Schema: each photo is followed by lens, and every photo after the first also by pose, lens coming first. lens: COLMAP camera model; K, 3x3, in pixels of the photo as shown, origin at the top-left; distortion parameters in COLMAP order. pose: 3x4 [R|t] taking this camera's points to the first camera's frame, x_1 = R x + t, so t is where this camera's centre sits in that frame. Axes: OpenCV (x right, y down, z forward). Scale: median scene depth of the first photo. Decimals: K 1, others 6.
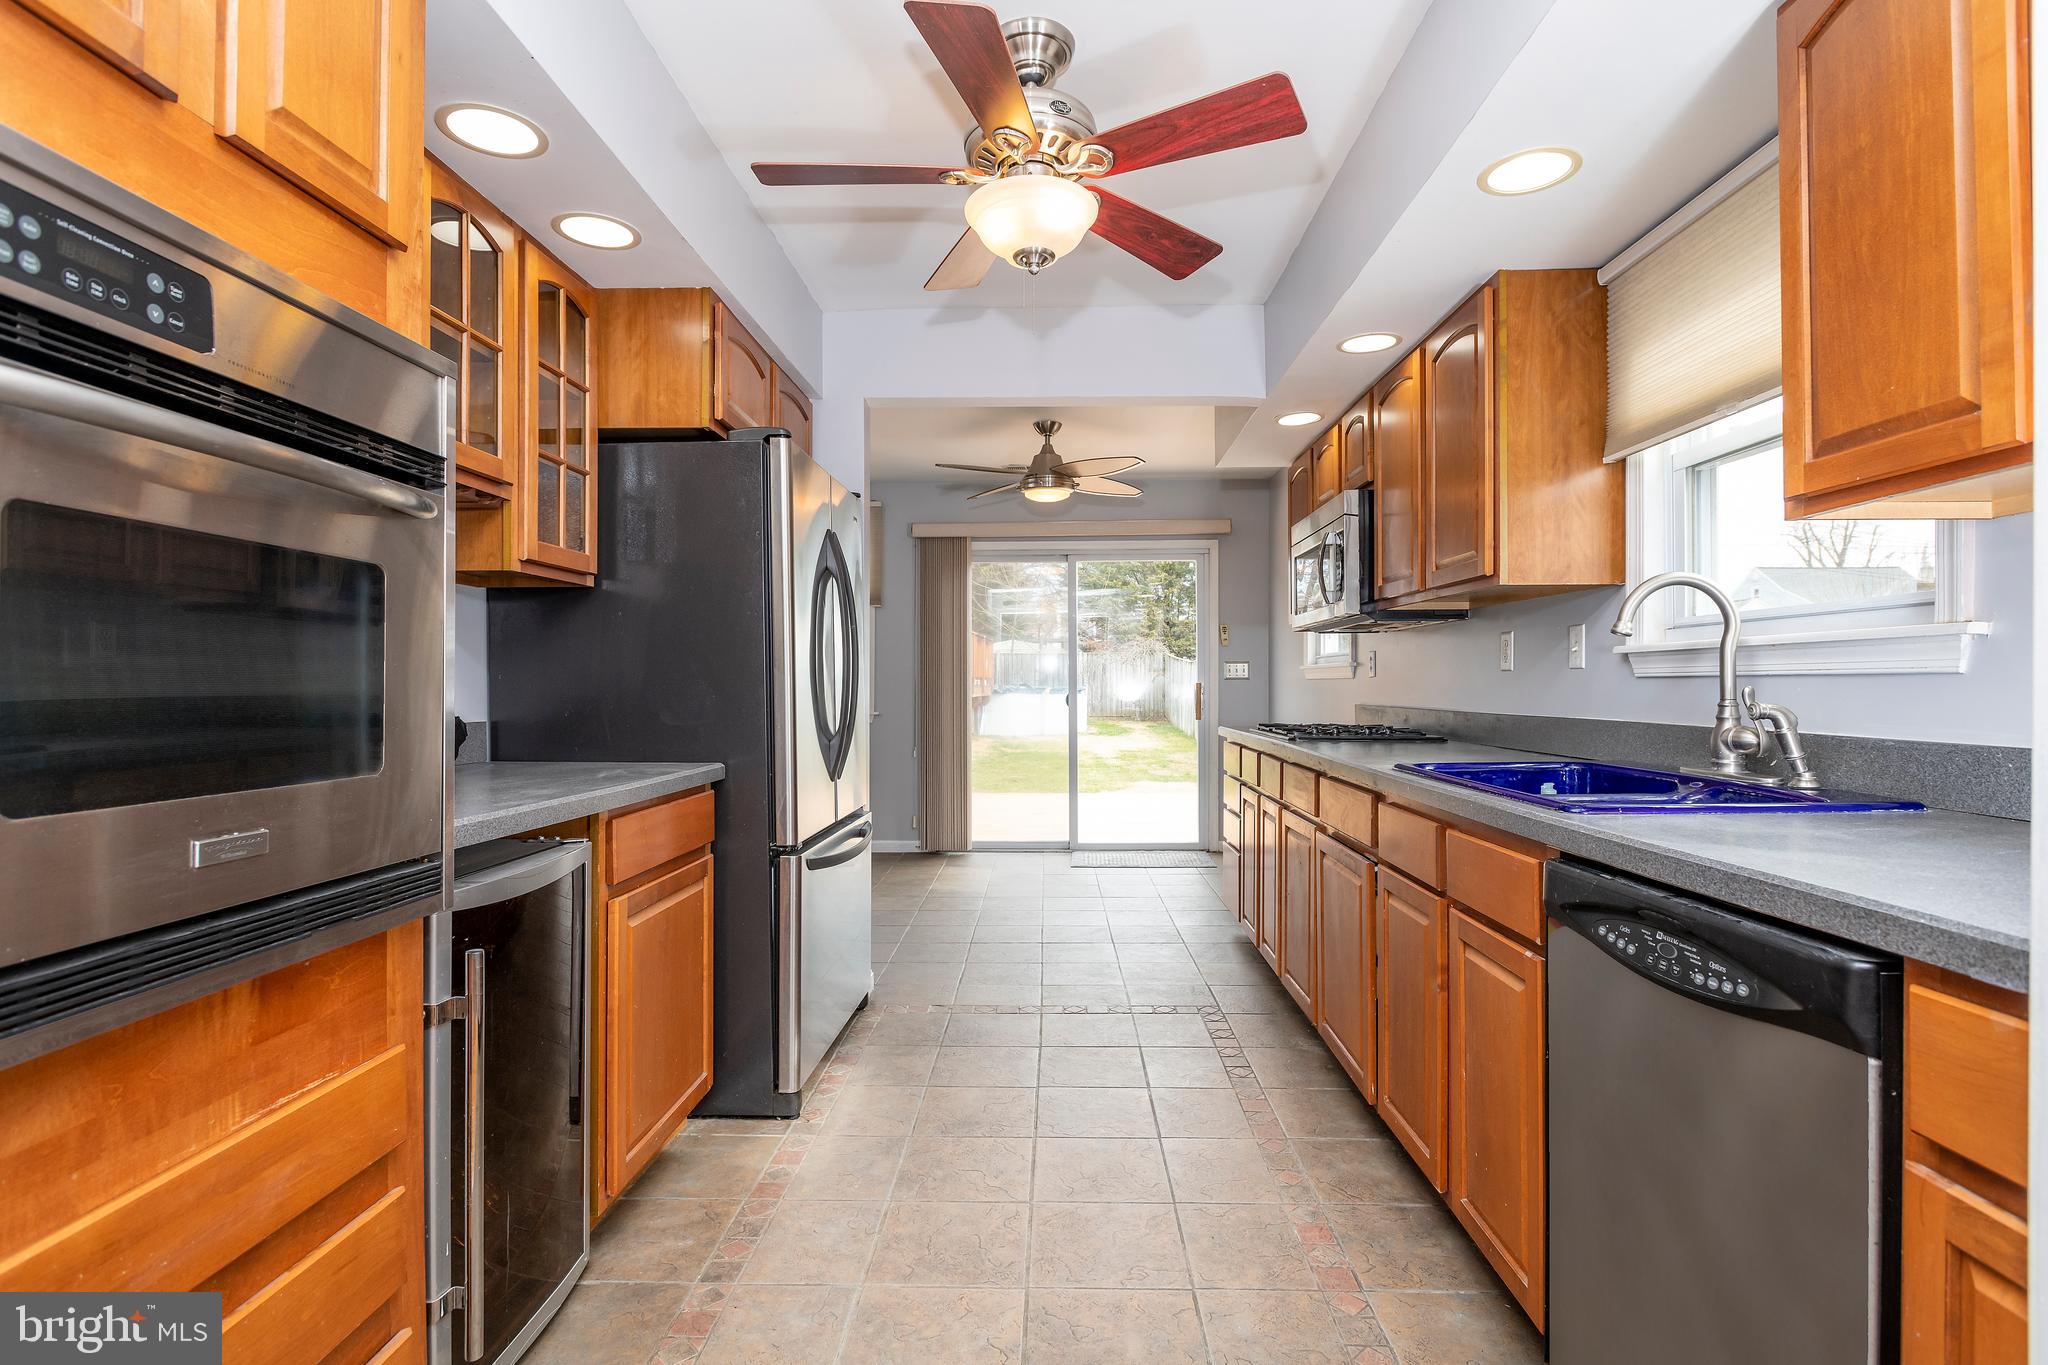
lens RADIAL K [[1002.9, 0, 1036.6], [0, 1002.9, 682.1], [0, 0, 1]] dist [-0.002346, -0.000831]
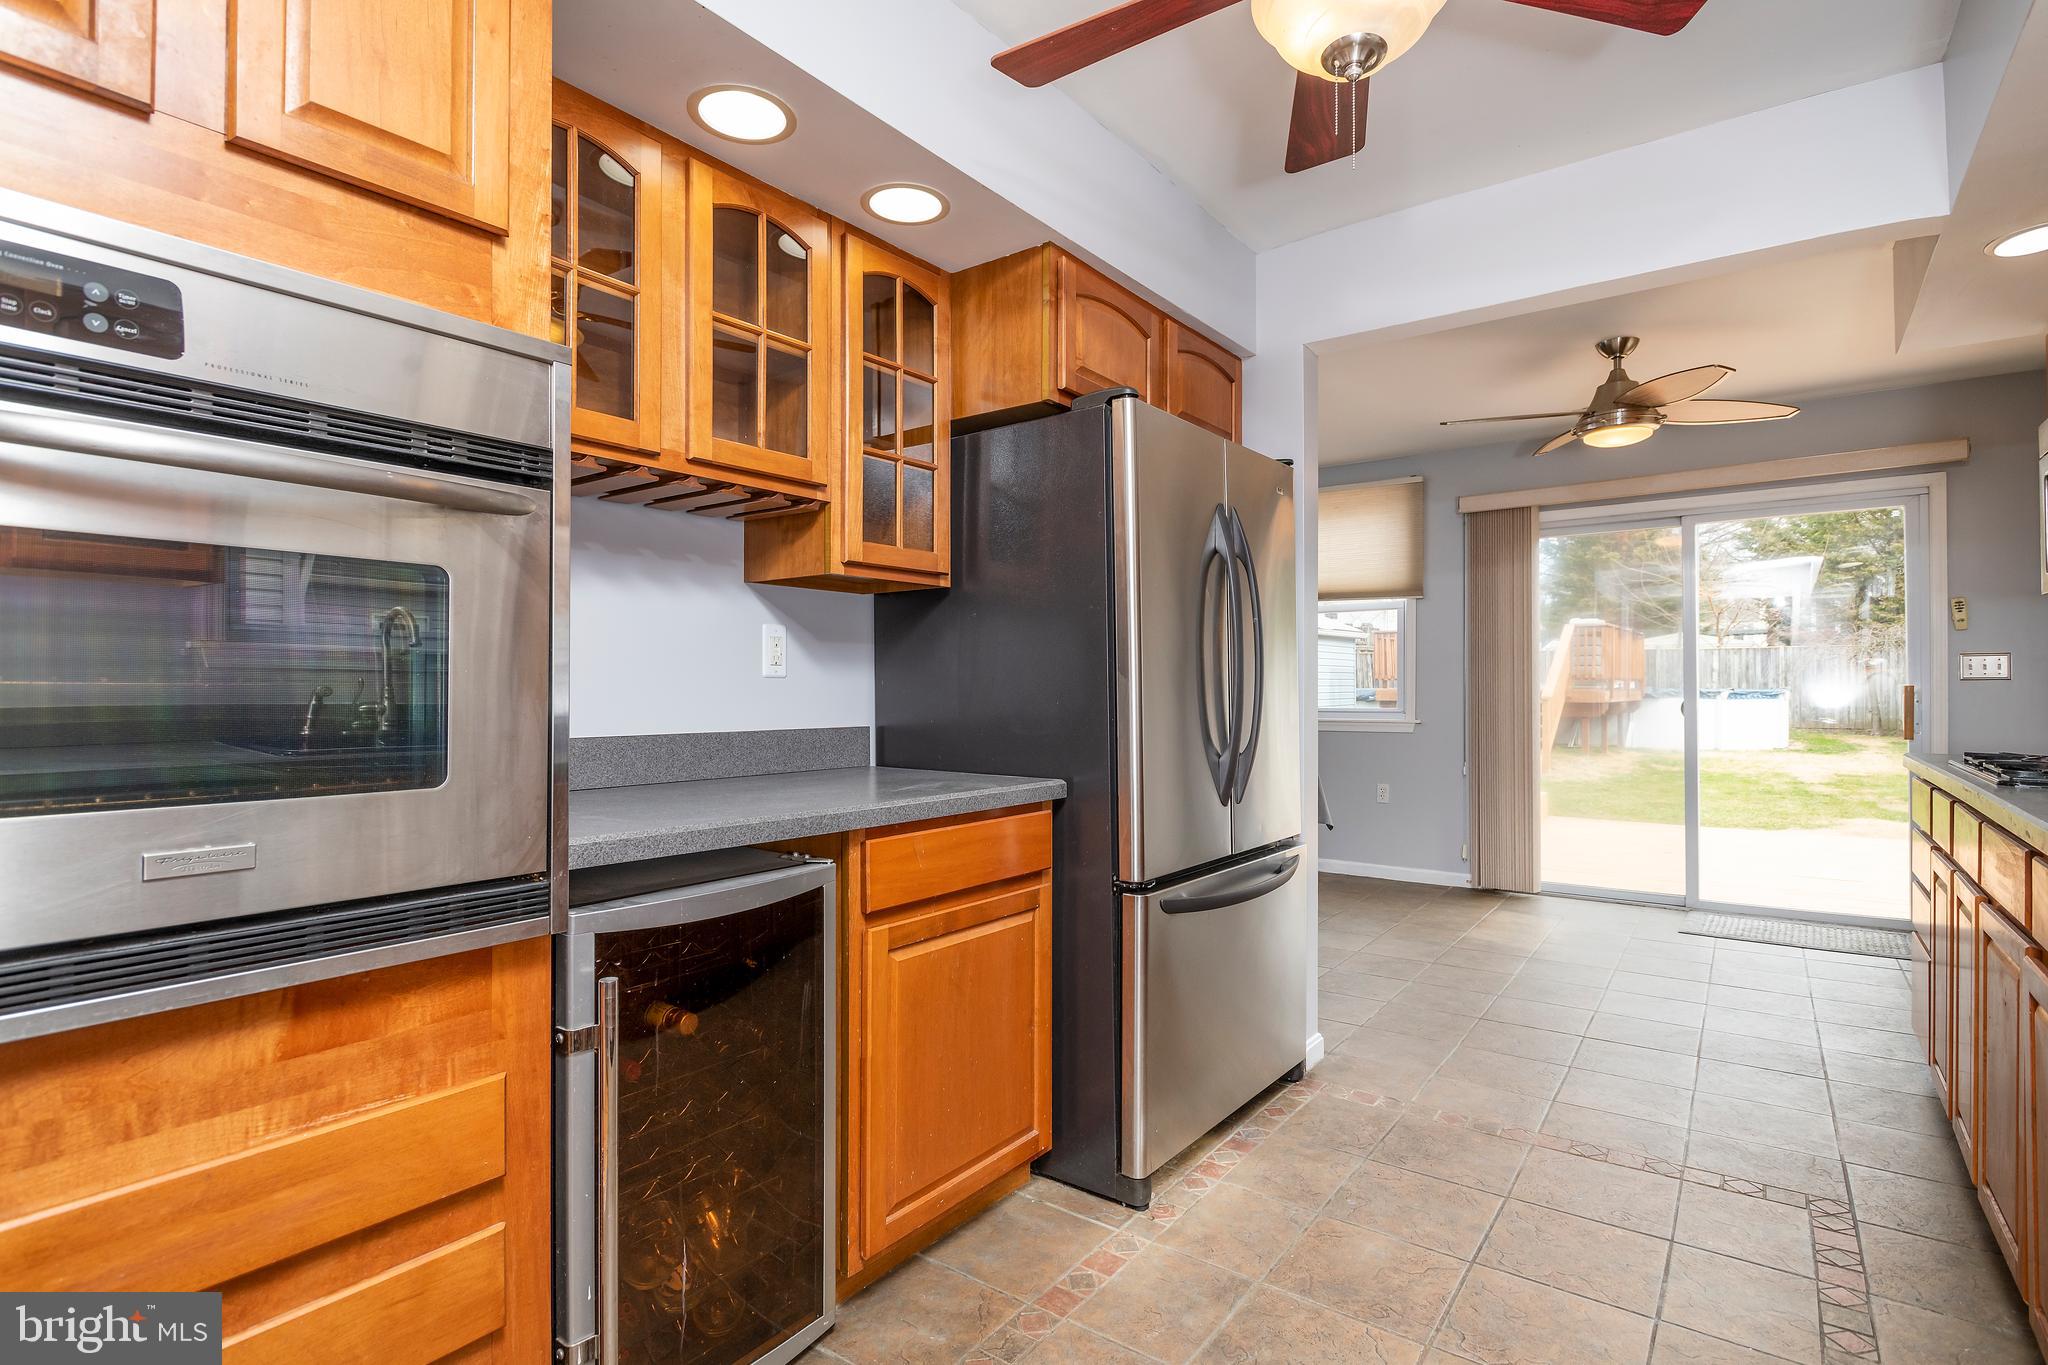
lens RADIAL K [[1002.9, 0, 1036.6], [0, 1002.9, 682.1], [0, 0, 1]] dist [-0.002346, -0.000831]
pose [[0.818209, -0.004914, -0.574899, 0.170544], [0.003084, 0.999987, -0.004158, -0.001005], [0.574912, 0.001630, 0.818213, 0.268957]]
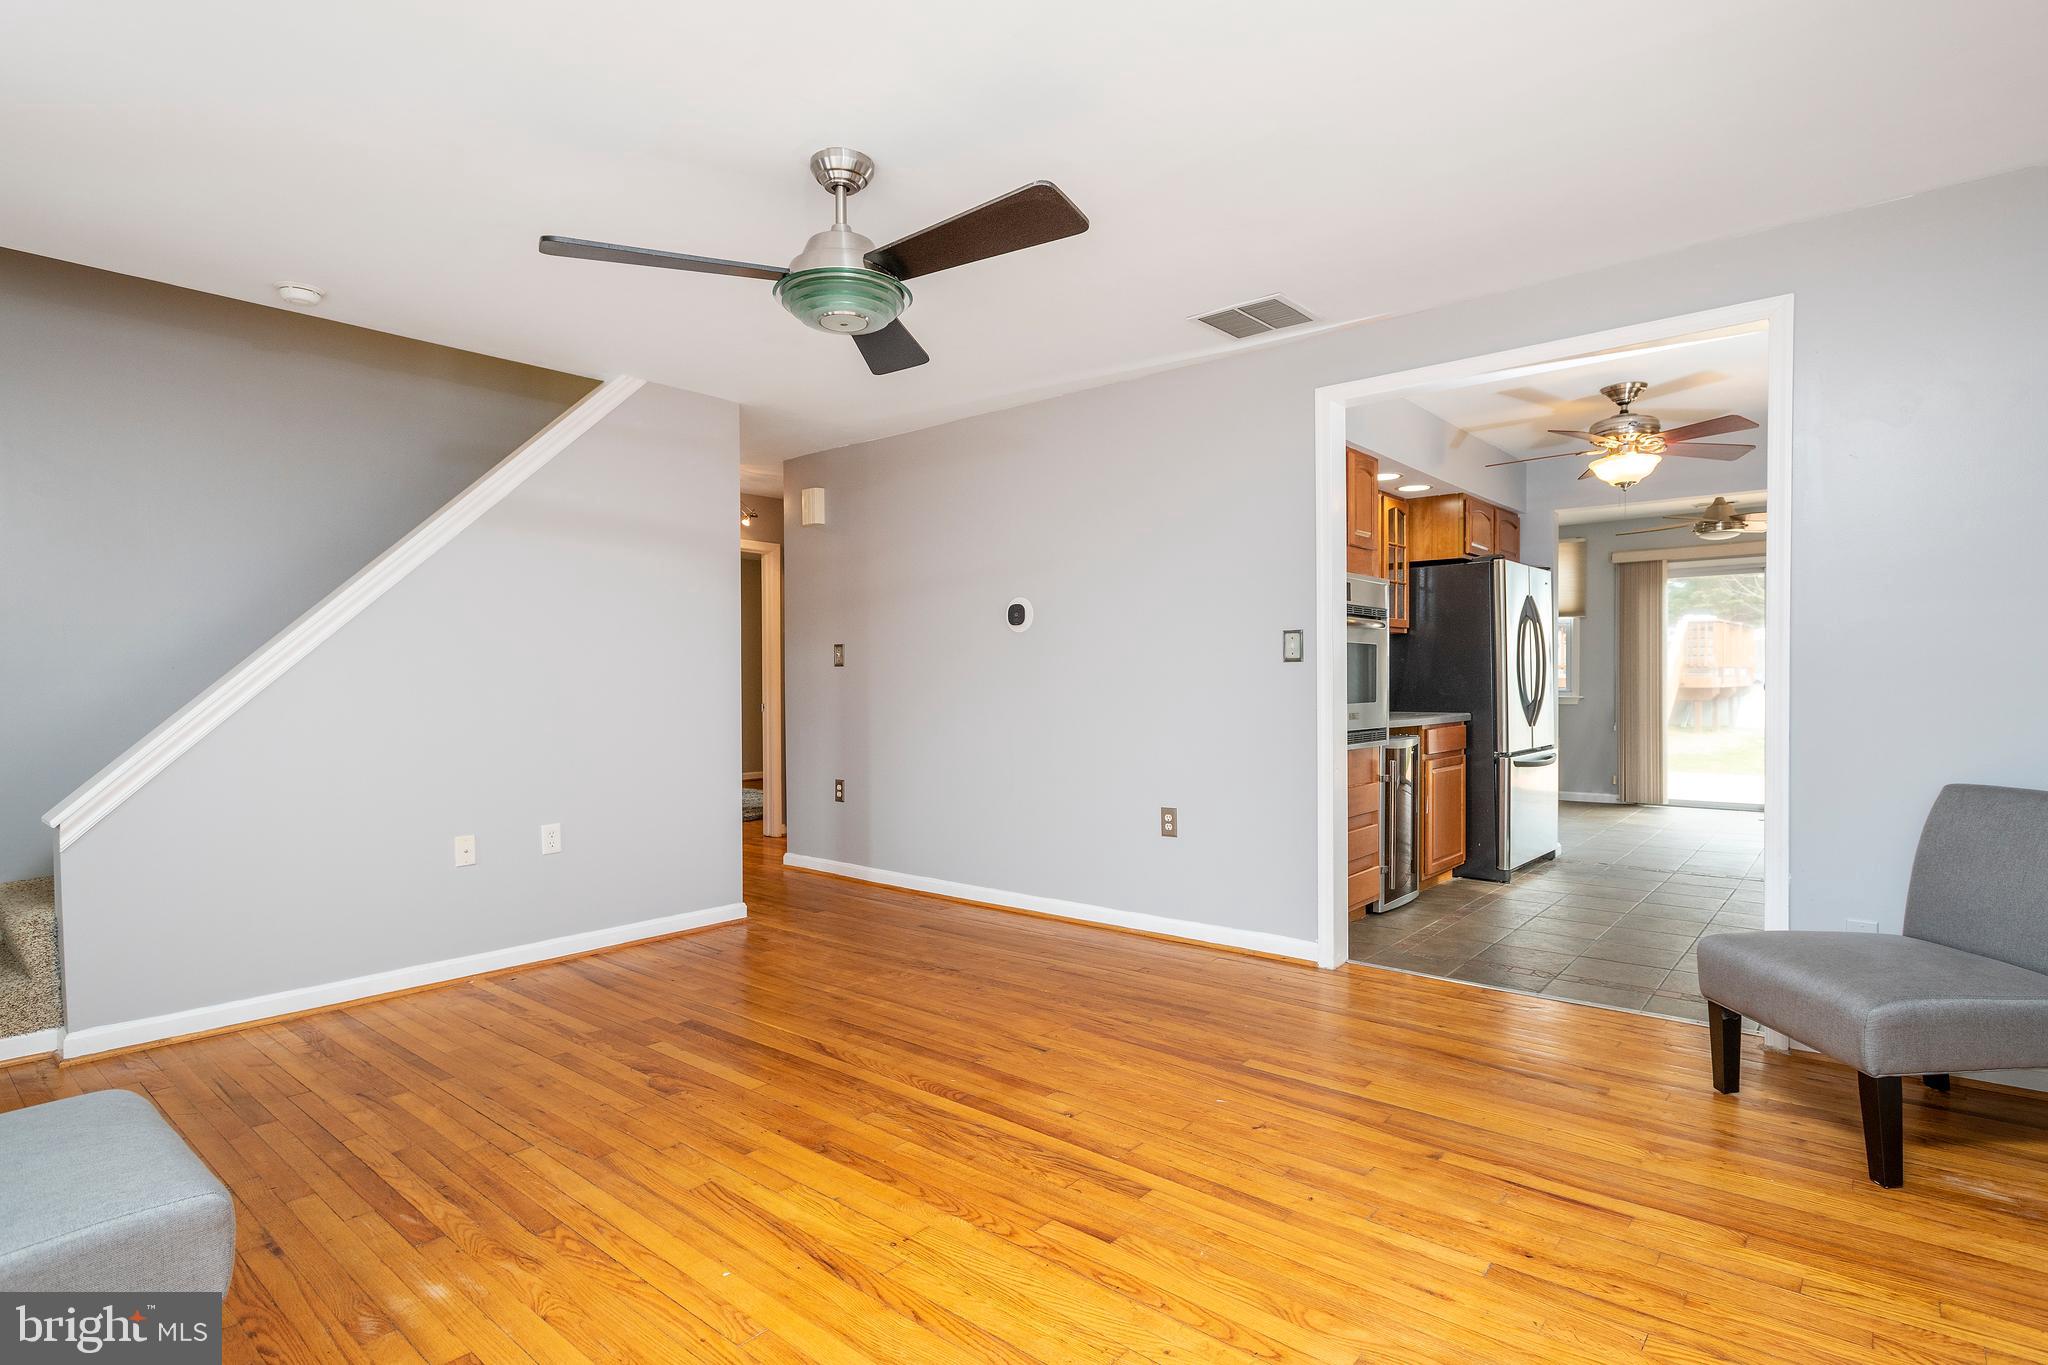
lens RADIAL K [[988.5, 0, 983.6], [0, 988.5, 684.9], [0, 0, 1]] dist [0.004024, 0.000160]
pose [[0.741590, -0.000622, -0.670853, 0.338140], [0.007699, 0.999942, 0.007584, -0.003819], [0.670810, -0.010789, 0.741551, -1.276506]]
